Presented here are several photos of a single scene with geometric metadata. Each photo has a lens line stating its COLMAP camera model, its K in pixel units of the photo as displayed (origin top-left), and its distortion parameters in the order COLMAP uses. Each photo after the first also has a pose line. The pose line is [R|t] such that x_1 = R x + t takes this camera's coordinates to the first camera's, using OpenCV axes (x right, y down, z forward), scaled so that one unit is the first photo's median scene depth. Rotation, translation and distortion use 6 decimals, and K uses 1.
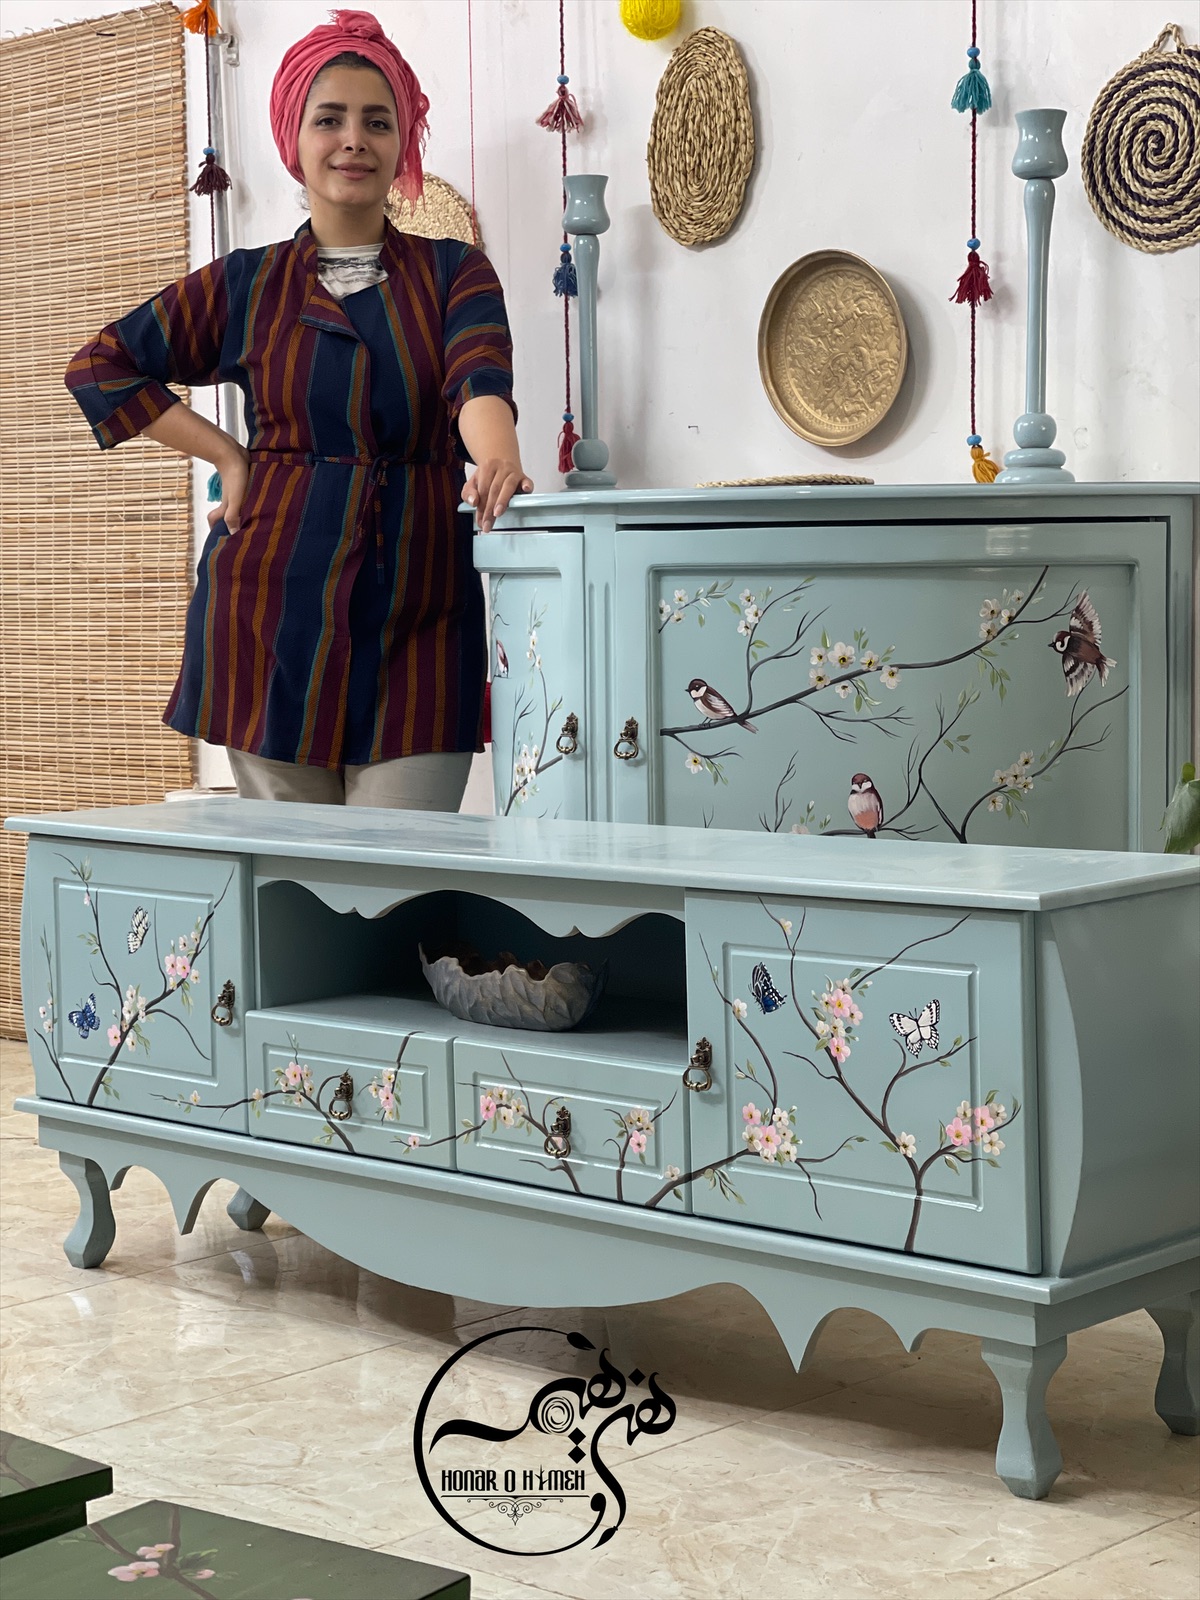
lens RADIAL K [[3015.7, 0, 600.0], [0, 3015.7, 800.0], [0, 0, 1]] dist [0.151467, 0.102668]
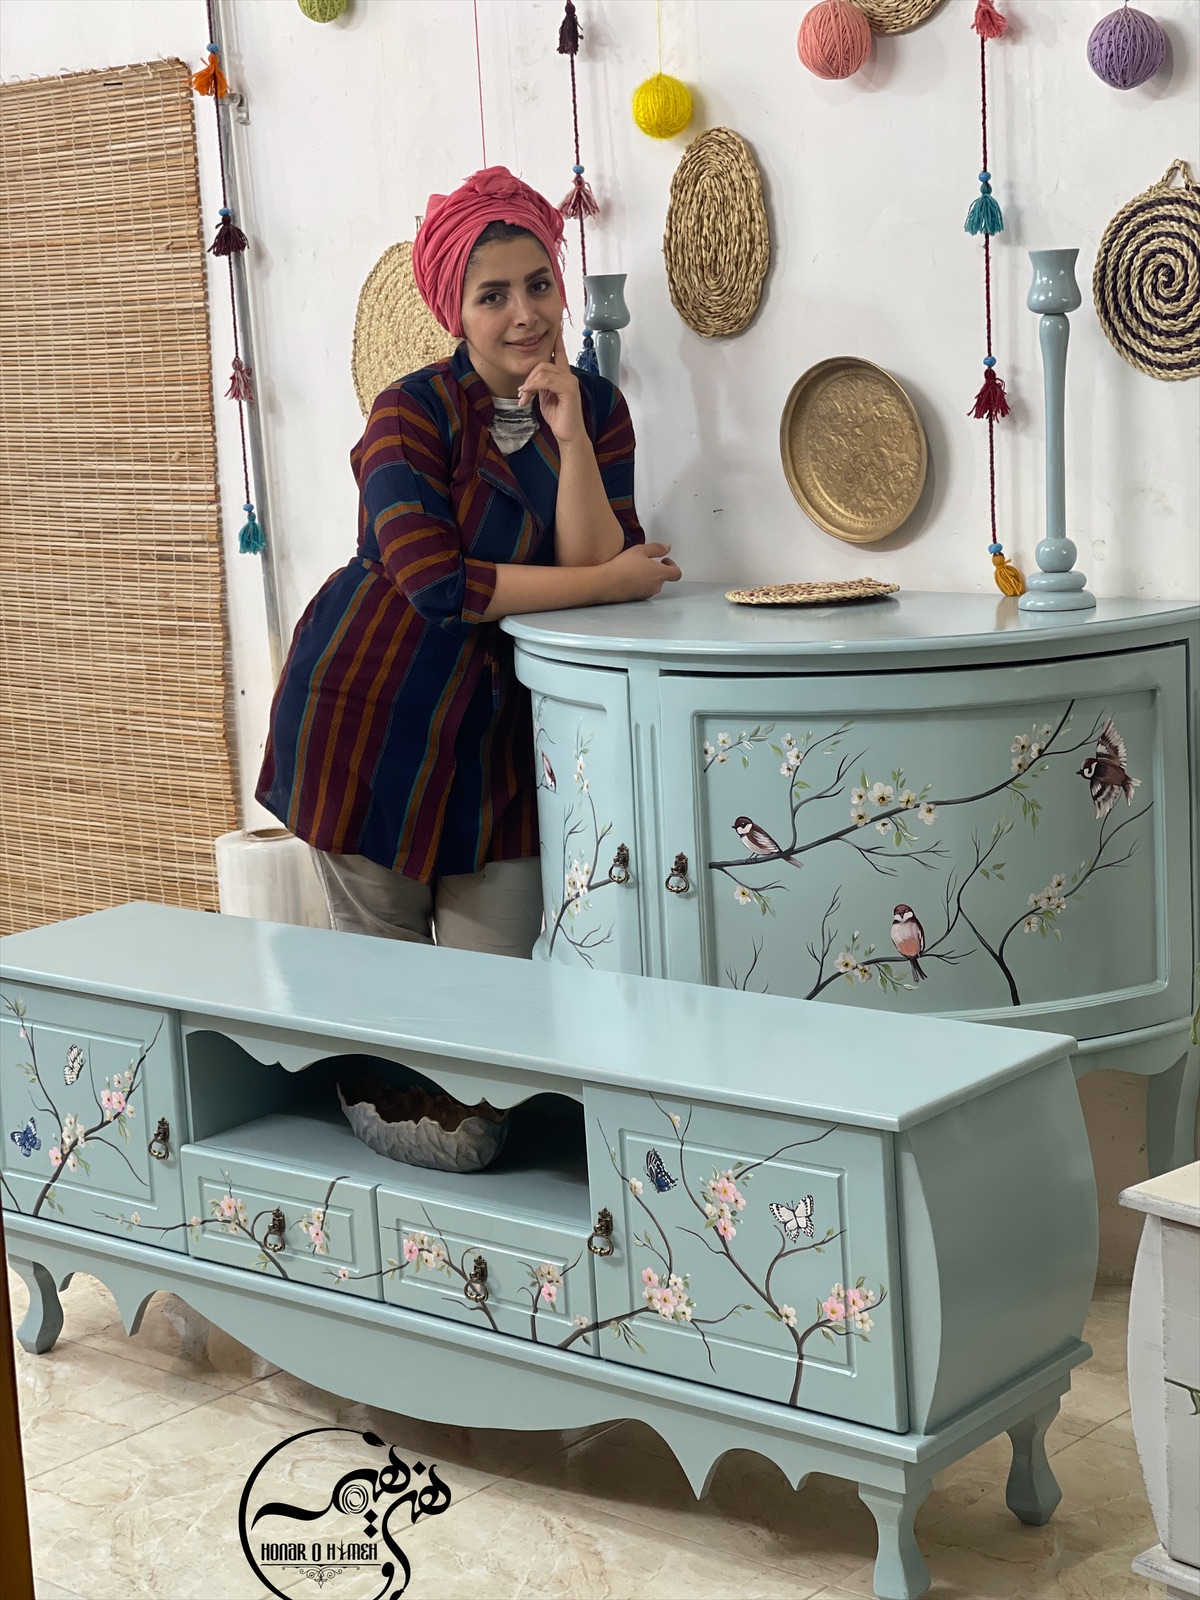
lens RADIAL K [[3015.2, 0, 600.0], [0, 3015.2, 800.0], [0, 0, 1]] dist [0.049973, 1.250489]
pose [[0.999122, -0.041398, 0.006462, -0.022688], [0.040563, 0.994322, 0.098376, -0.143723], [-0.010498, -0.098028, 0.995128, -0.038167]]
